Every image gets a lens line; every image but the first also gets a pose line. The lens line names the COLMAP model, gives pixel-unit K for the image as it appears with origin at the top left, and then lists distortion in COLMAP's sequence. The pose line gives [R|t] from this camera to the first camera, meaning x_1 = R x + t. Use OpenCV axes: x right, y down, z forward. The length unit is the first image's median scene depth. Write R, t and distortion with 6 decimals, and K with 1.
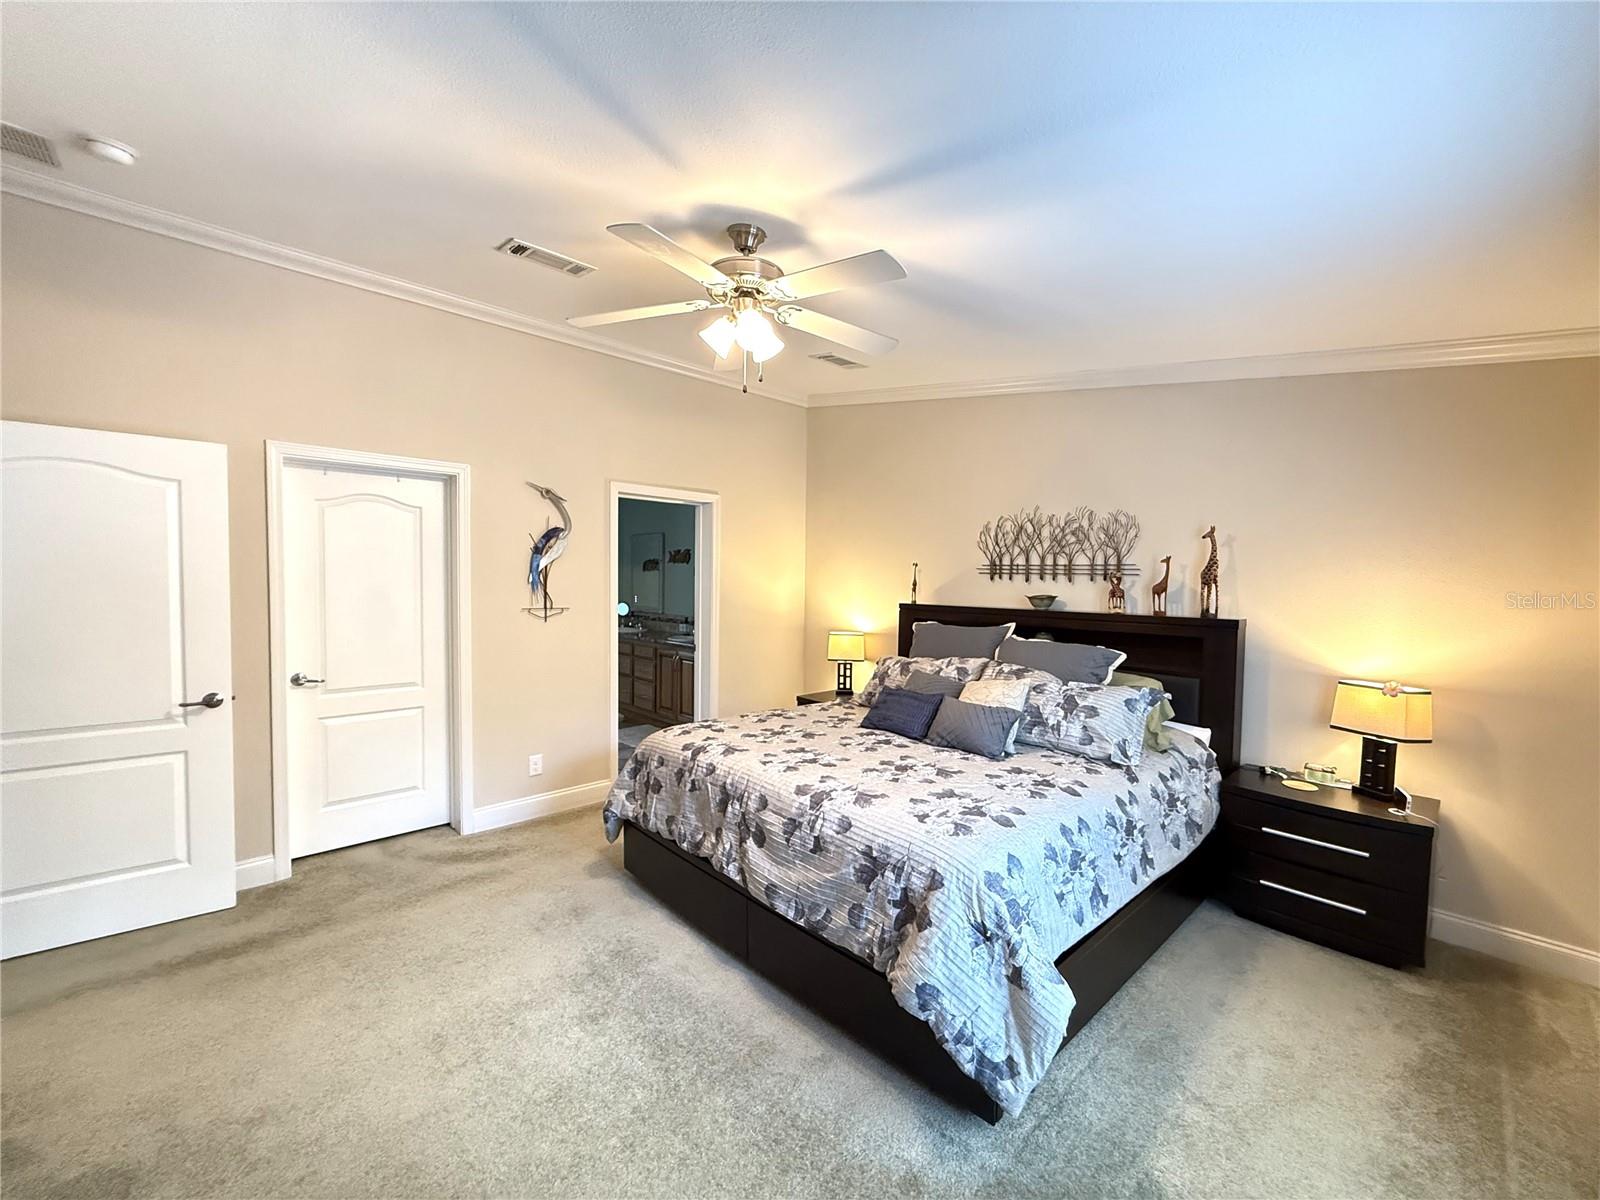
lens RADIAL K [[648.7, 0, 796.4], [0, 648.7, 607.4], [0, 0, 1]] dist [-0.000827, 0.000048]
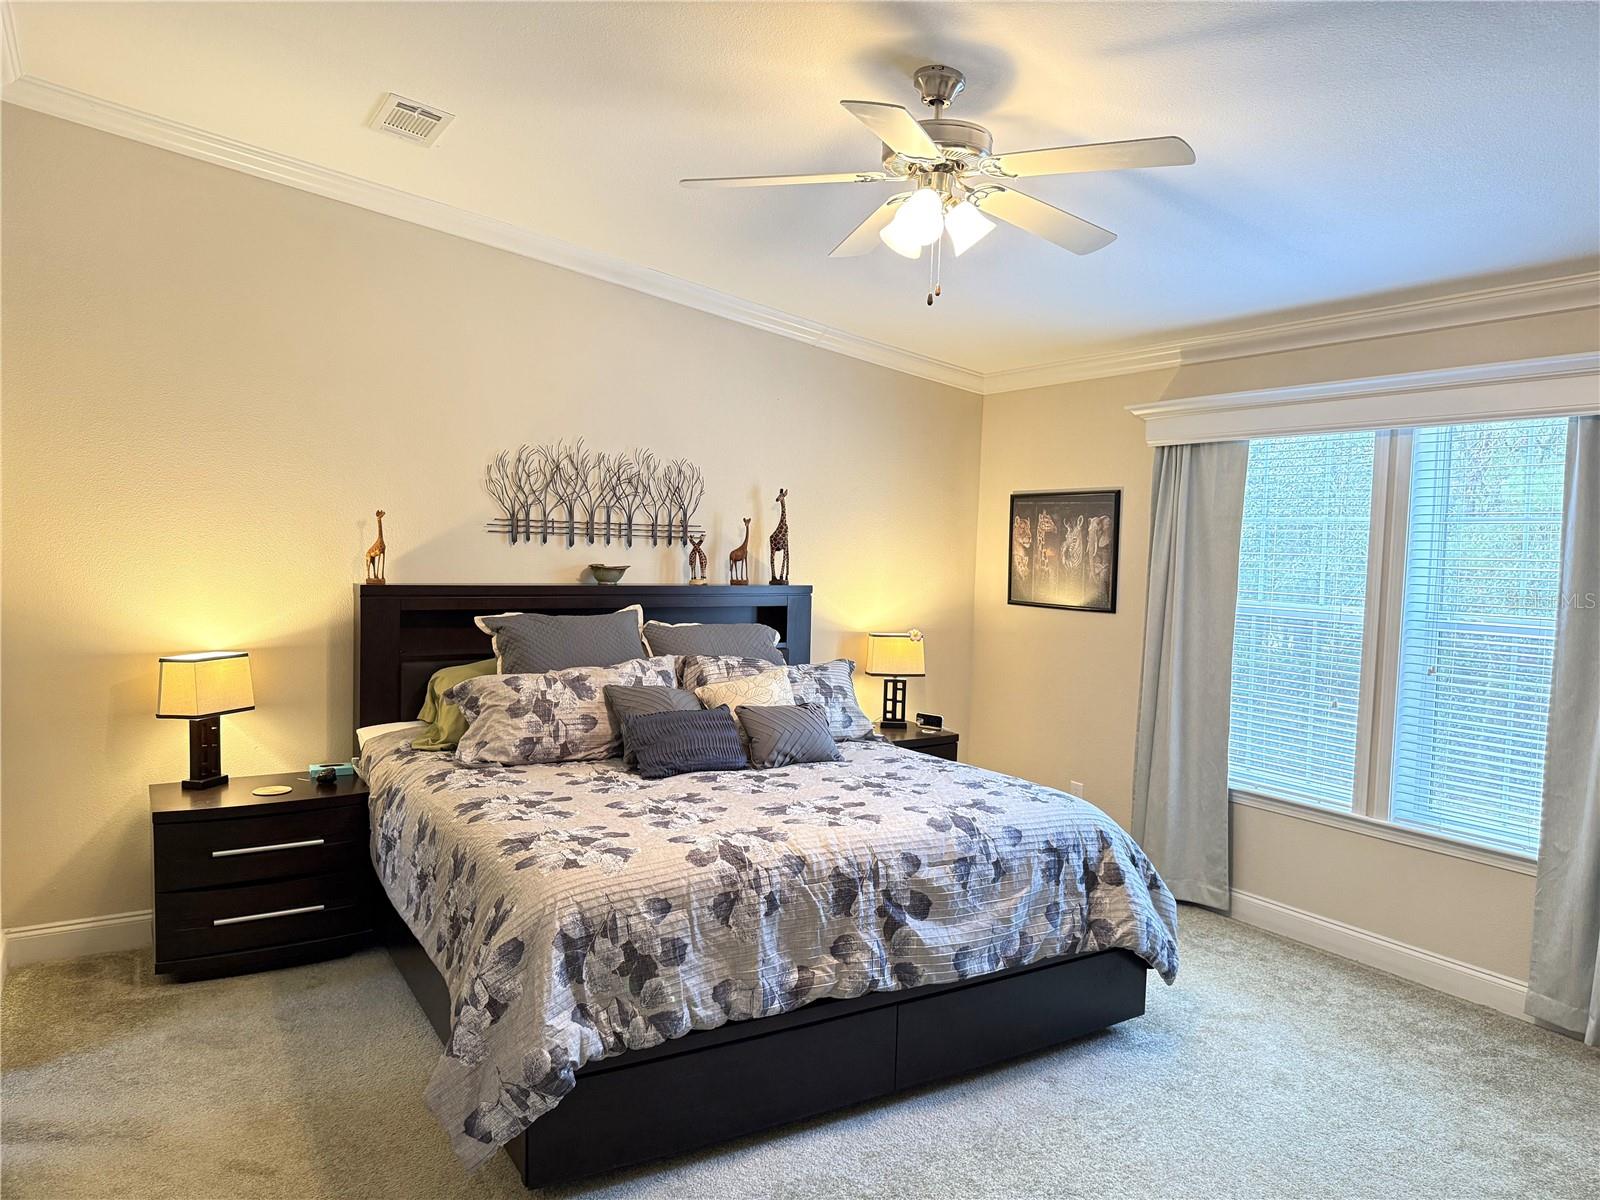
lens RADIAL K [[1126.5, 0, 799.1], [0, 1126.5, 599.8], [0, 0, 1]] dist [0.062441, -0.080359]
pose [[0.193164, -0.060704, 0.979287, -0.951051], [0.024695, 0.998069, 0.056998, -0.053417], [-0.980856, 0.013173, 0.194290, 0.627013]]
